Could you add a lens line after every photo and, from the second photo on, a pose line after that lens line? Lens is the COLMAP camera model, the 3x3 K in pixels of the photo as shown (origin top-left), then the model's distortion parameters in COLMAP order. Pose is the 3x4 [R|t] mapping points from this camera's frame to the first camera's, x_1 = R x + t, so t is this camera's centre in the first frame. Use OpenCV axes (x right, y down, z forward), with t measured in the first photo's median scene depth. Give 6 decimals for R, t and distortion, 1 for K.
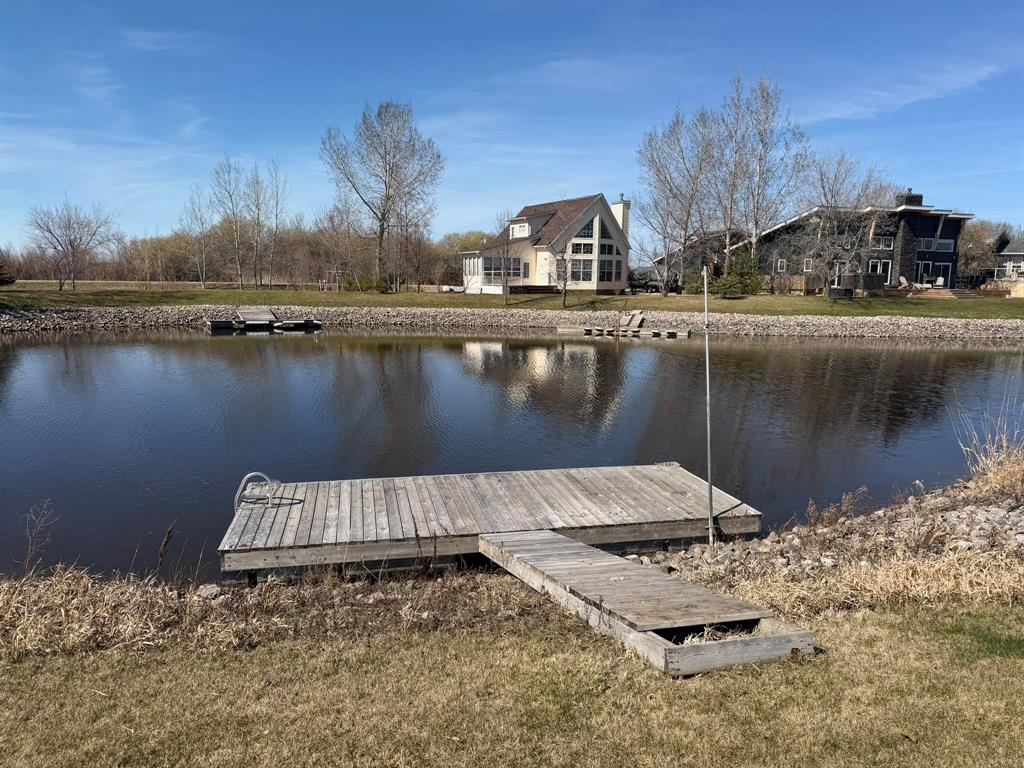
lens RADIAL K [[717.1, 0, 512.0], [0, 717.1, 384.0], [0, 0, 1]] dist [0.094271, -0.124203]
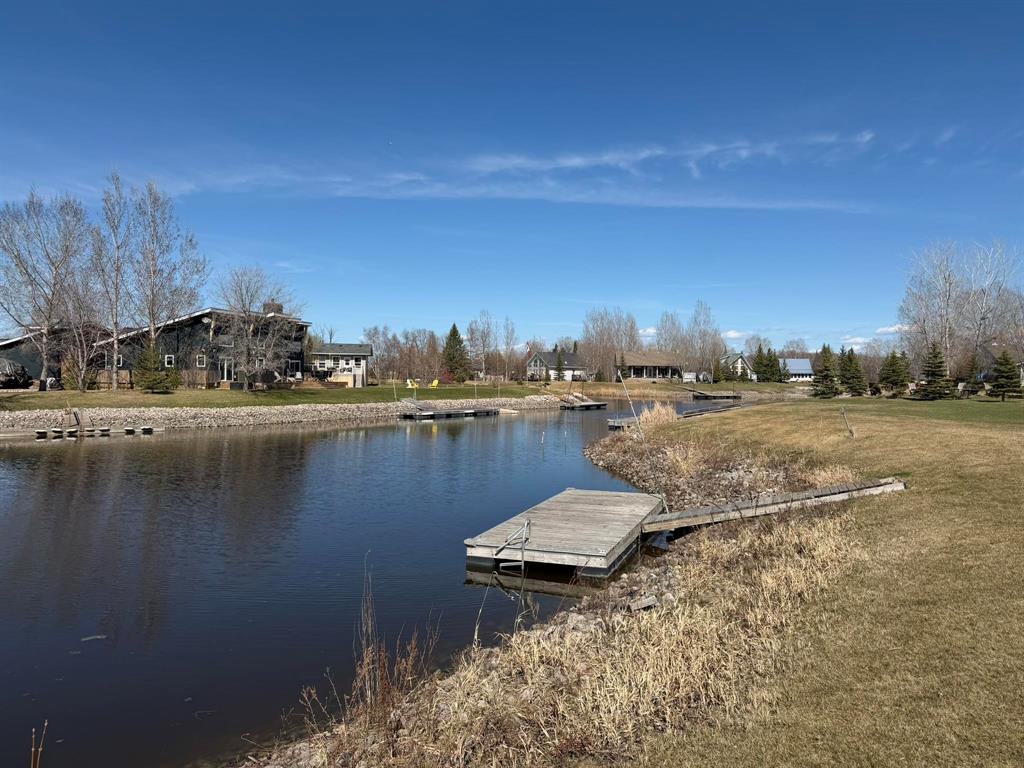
lens RADIAL K [[717.1, 0, 512.0], [0, 717.1, 384.0], [0, 0, 1]] dist [0.094271, -0.124203]
pose [[0.572453, -0.015738, 0.819786, -0.229588], [0.119213, 0.990789, -0.064226, -0.007286], [-0.811225, 0.134496, 0.569057, 0.027267]]
